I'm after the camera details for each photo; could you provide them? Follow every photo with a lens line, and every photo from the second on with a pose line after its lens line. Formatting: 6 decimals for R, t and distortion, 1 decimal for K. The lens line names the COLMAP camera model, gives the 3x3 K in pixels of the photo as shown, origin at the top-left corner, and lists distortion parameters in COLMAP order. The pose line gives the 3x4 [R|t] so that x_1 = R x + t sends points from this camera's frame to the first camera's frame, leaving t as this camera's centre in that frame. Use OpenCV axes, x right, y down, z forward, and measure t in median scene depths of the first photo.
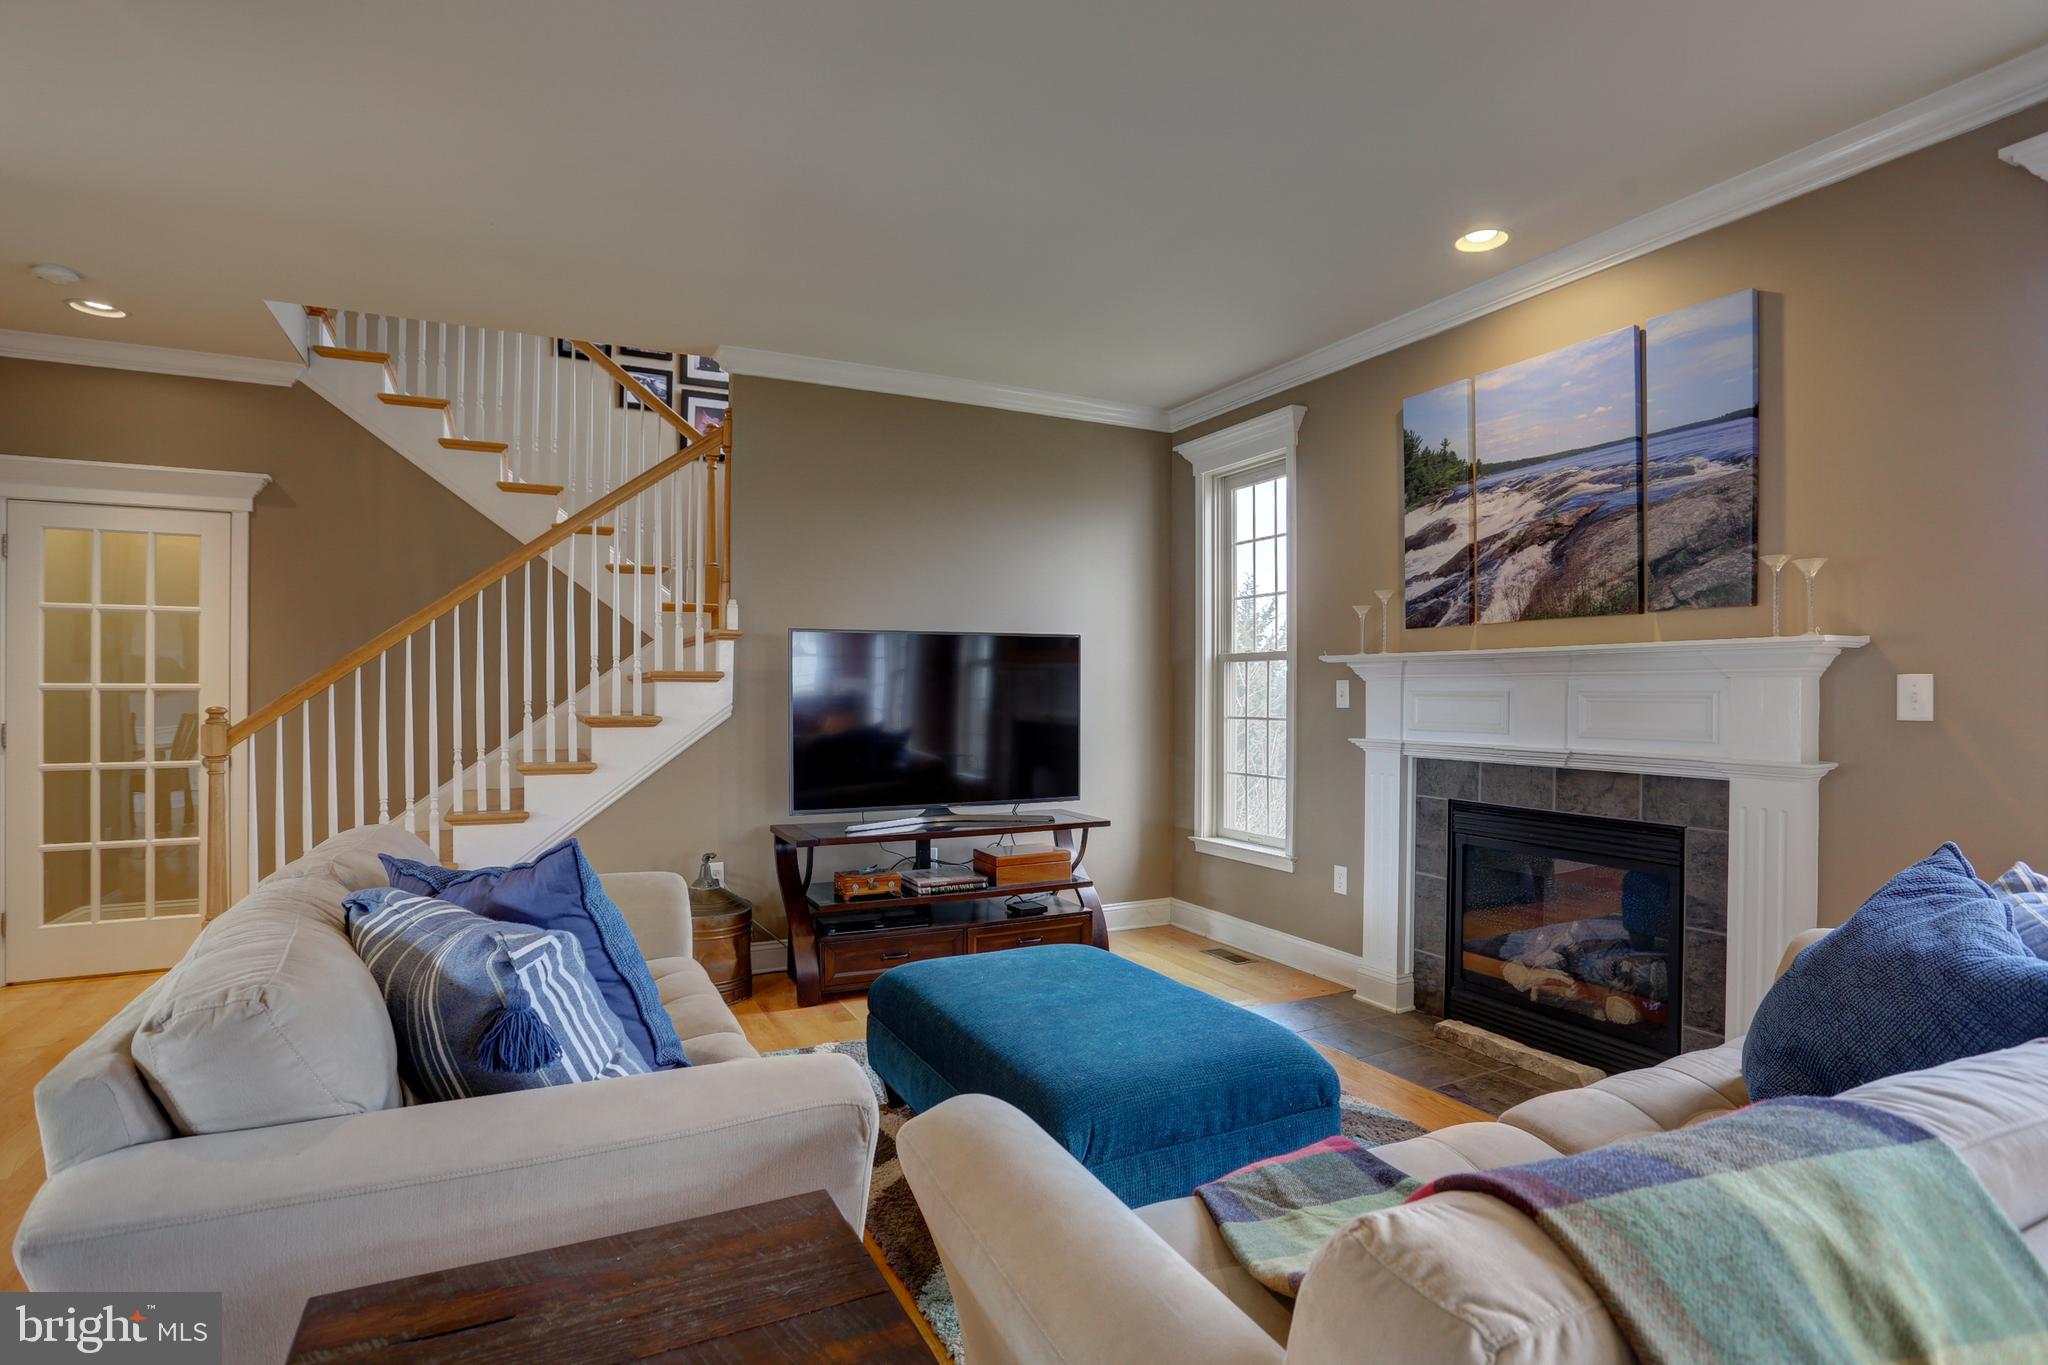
lens RADIAL K [[1047.5, 0, 1024.0], [0, 1047.5, 682.5], [0, 0, 1]] dist [-0.000466, -0.000111]
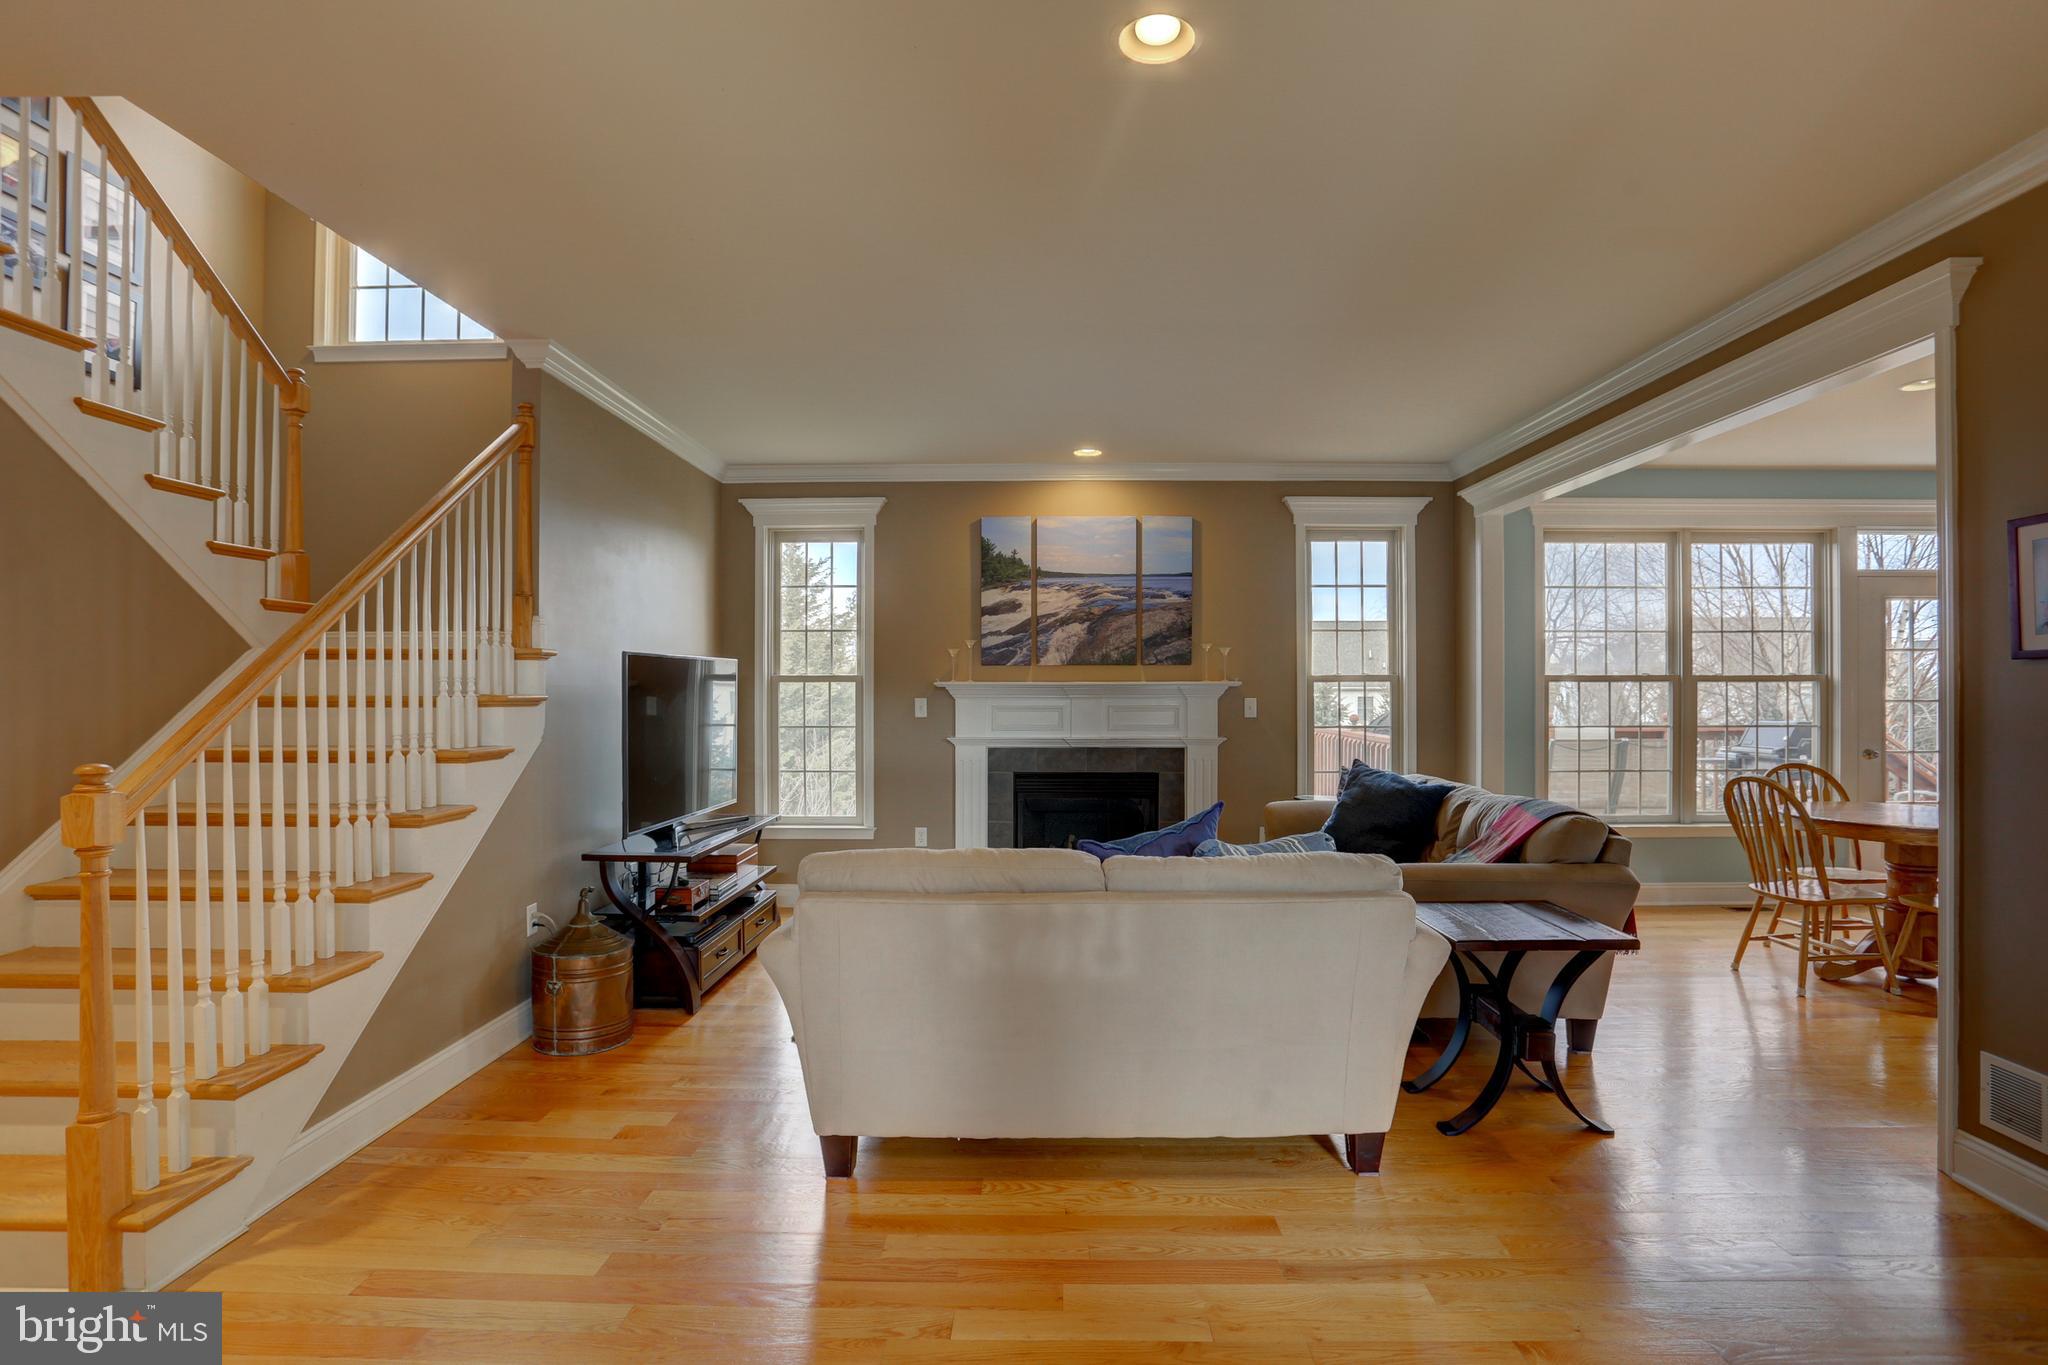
lens RADIAL K [[1013.4, 0, 1028.9], [0, 1013.4, 688.8], [0, 0, 1]] dist [-0.070949, 0.034859]
pose [[0.459943, 0.000871, 0.887948, -1.052376], [-0.004815, 0.999987, 0.001513, -0.021800], [-0.887935, -0.004972, 0.459942, 0.280924]]
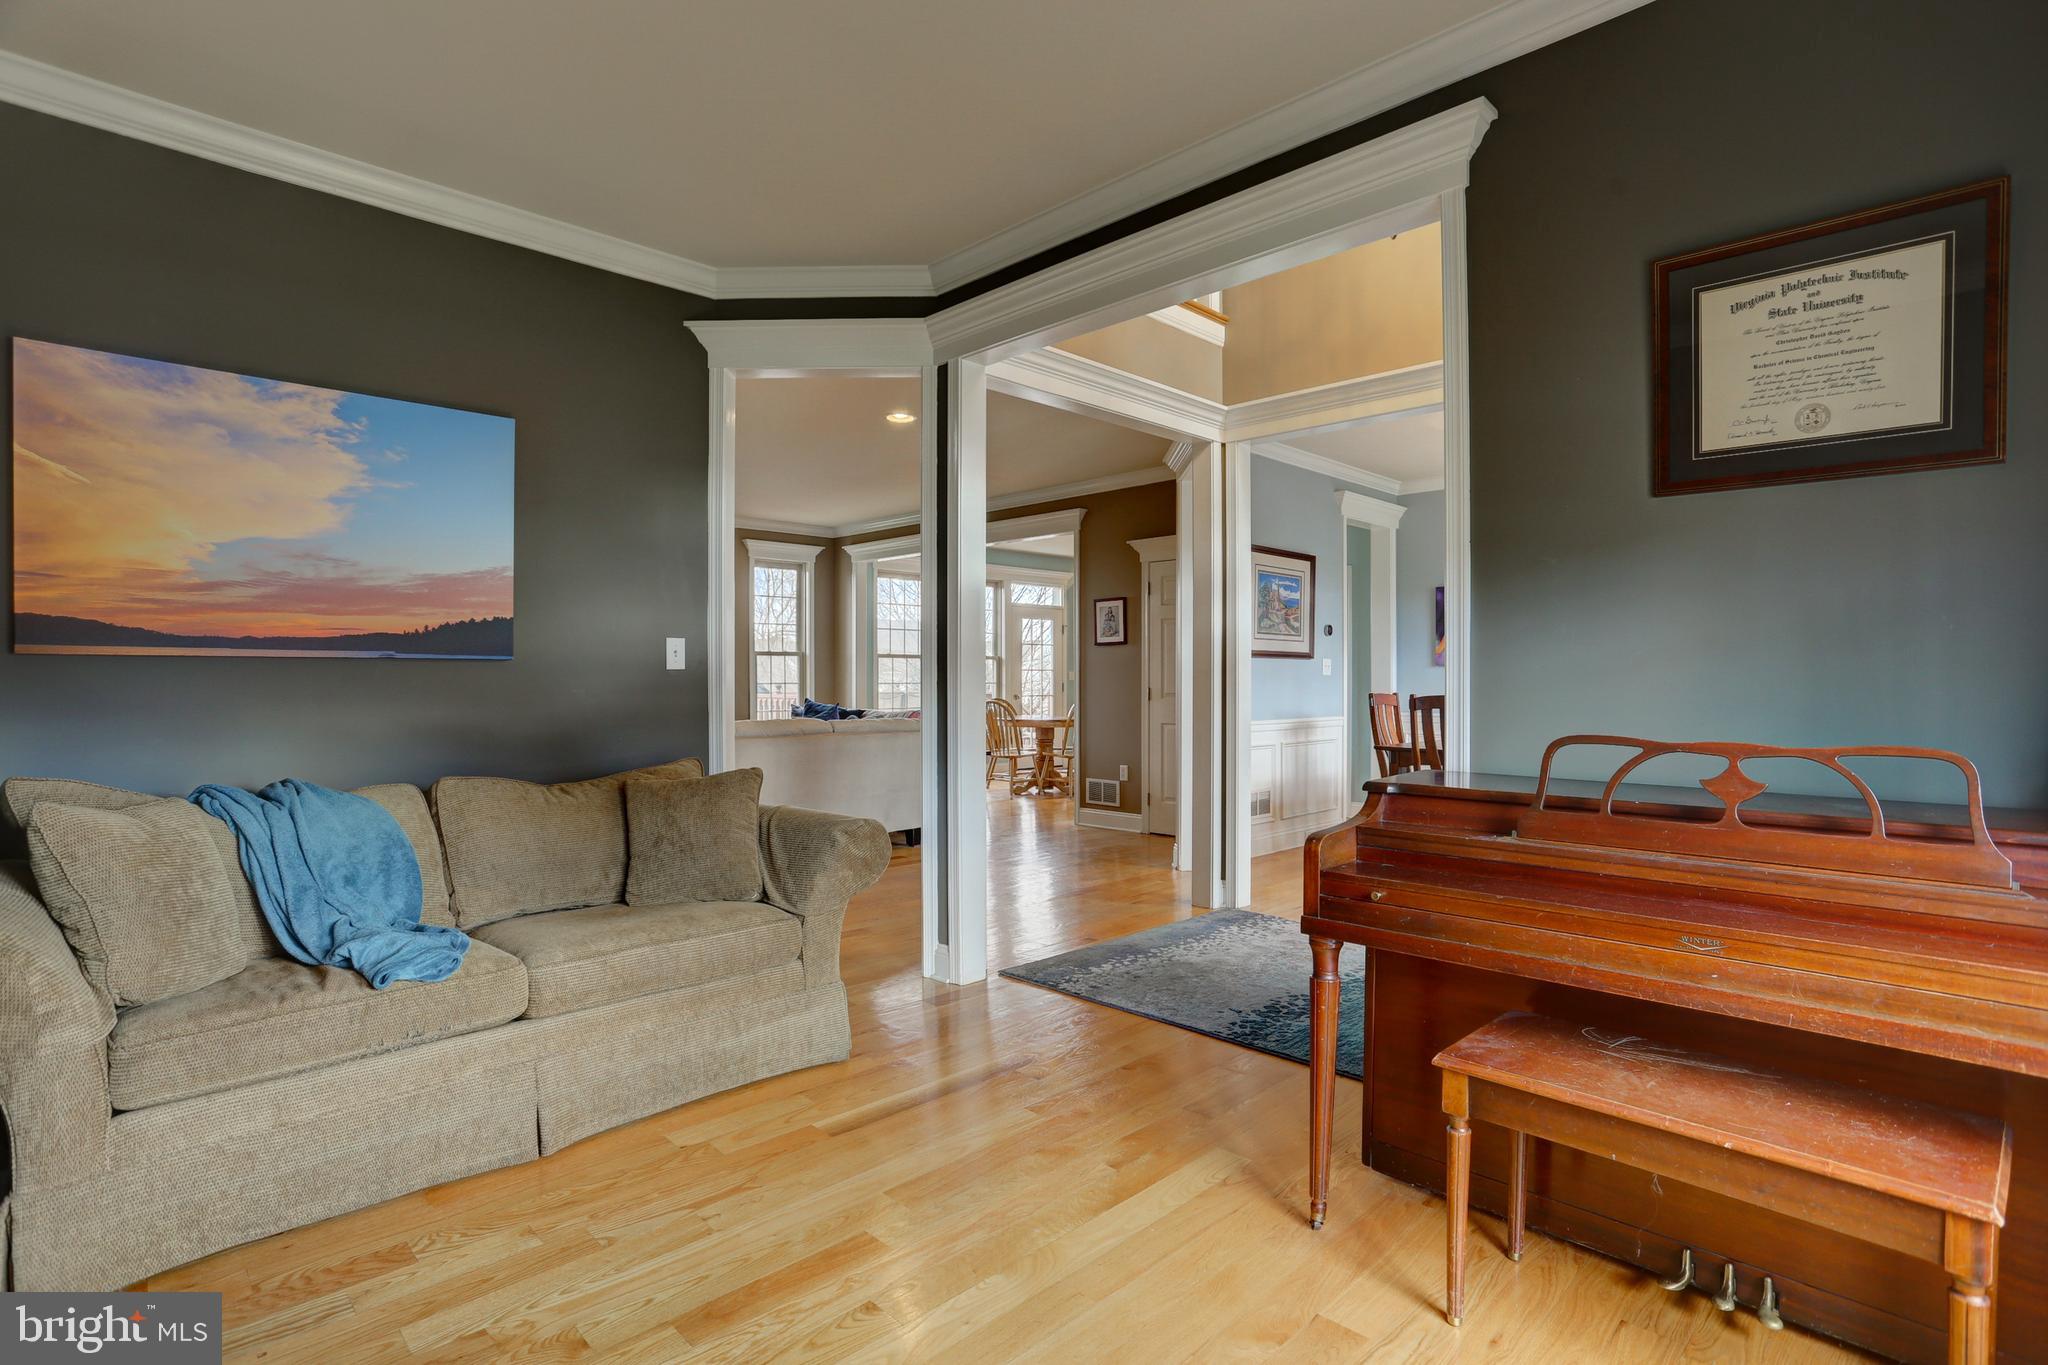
lens RADIAL K [[1011.9, 0, 1024.6], [0, 1011.9, 693.4], [0, 0, 1]] dist [-0.076593, 0.032729]
pose [[-0.306702, -0.013748, 0.951706, -2.130430], [-0.005577, 0.999904, 0.012646, 0.031047], [-0.951789, -0.001429, -0.306749, 0.785391]]
